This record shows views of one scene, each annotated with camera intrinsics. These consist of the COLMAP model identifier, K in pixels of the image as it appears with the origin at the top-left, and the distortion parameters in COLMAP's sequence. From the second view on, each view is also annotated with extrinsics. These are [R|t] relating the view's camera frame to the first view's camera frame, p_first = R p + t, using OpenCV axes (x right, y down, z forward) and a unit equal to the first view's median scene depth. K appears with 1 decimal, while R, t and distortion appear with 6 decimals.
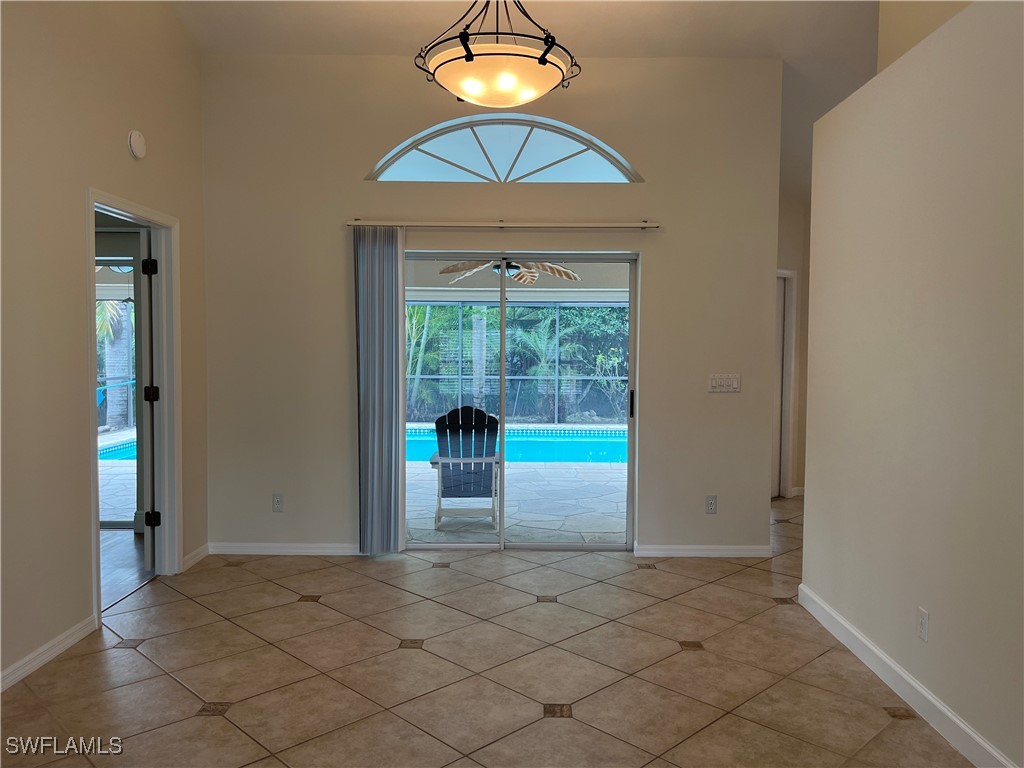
lens RADIAL K [[771.7, 0, 518.2], [0, 771.7, 376.9], [0, 0, 1]] dist [0.056856, -0.055157]
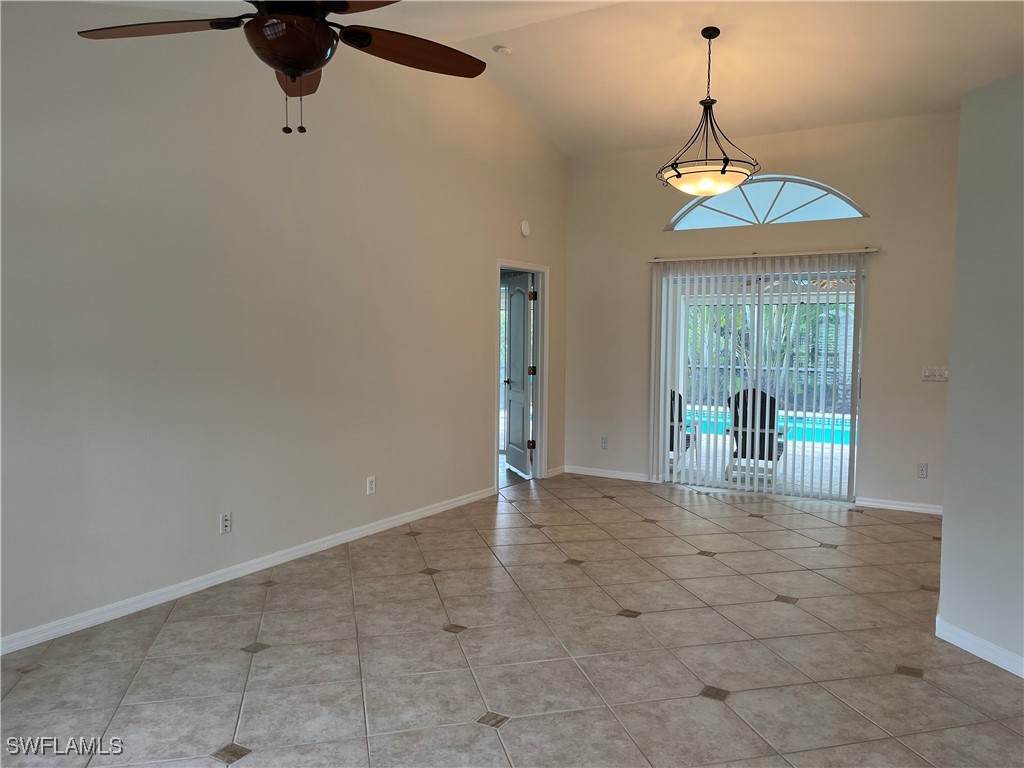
lens RADIAL K [[771.7, 0, 513.5], [0, 771.7, 382.8], [0, 0, 1]] dist [0.056856, -0.055157]
pose [[0.852806, 0.032087, -0.521242, 0.341829], [-0.023499, 0.999457, 0.023078, 0.009395], [0.521699, -0.007432, 0.853097, -0.419603]]
